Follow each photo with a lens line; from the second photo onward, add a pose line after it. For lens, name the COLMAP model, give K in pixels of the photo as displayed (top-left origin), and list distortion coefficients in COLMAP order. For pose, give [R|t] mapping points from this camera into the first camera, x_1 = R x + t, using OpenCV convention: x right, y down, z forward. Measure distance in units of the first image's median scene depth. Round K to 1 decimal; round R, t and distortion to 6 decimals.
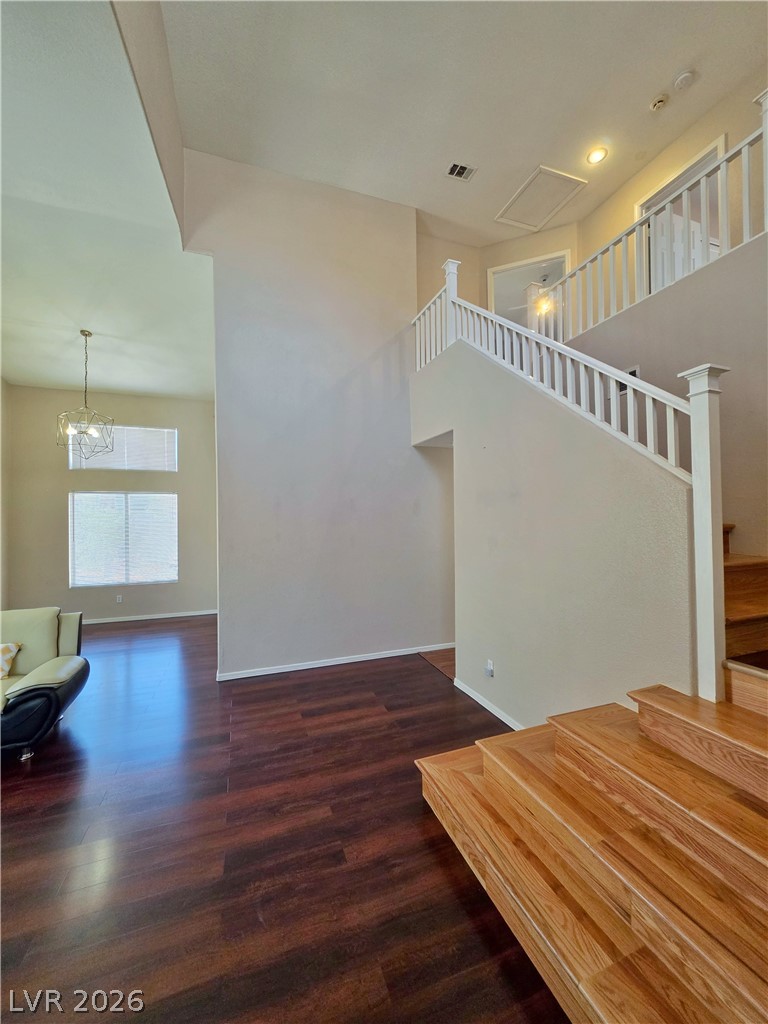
lens RADIAL K [[412.5, 0, 389.4], [0, 412.5, 507.0], [0, 0, 1]] dist [-0.005928, 0.000953]
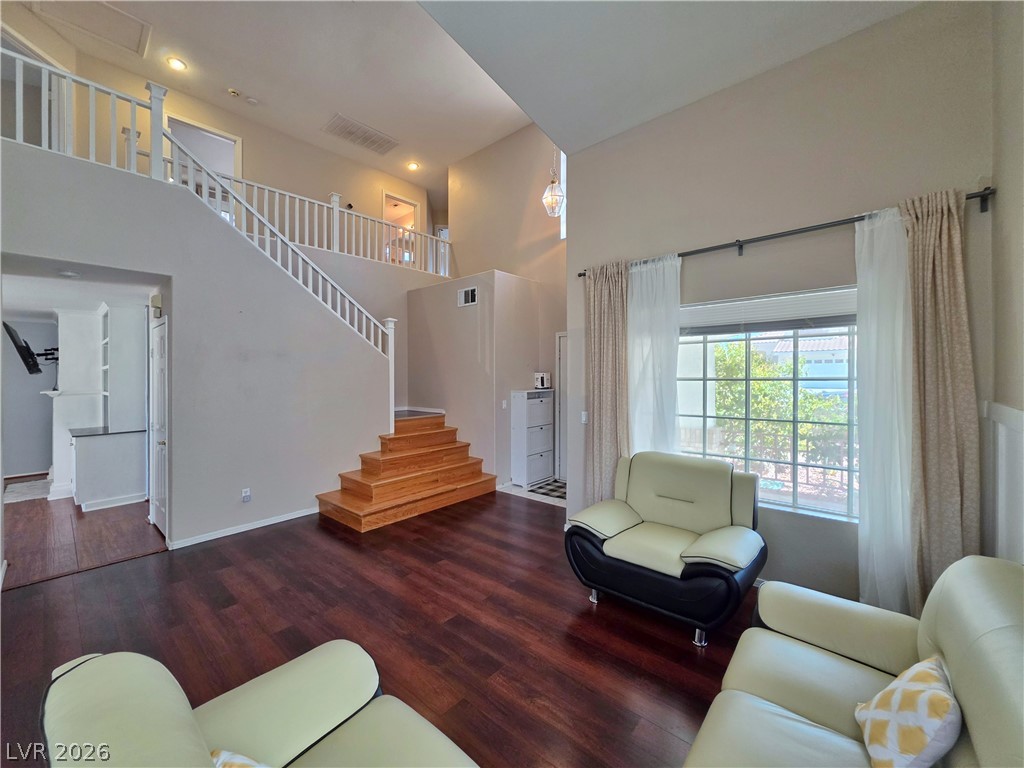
lens RADIAL K [[412.5, 0, 515.7], [0, 412.5, 382.6], [0, 0, 1]] dist [-0.005928, 0.000953]
pose [[-0.491620, 0.005599, 0.870792, -1.454548], [0.002963, 0.999984, -0.004757, 0.084401], [-0.870805, 0.000241, -0.491629, 1.100329]]
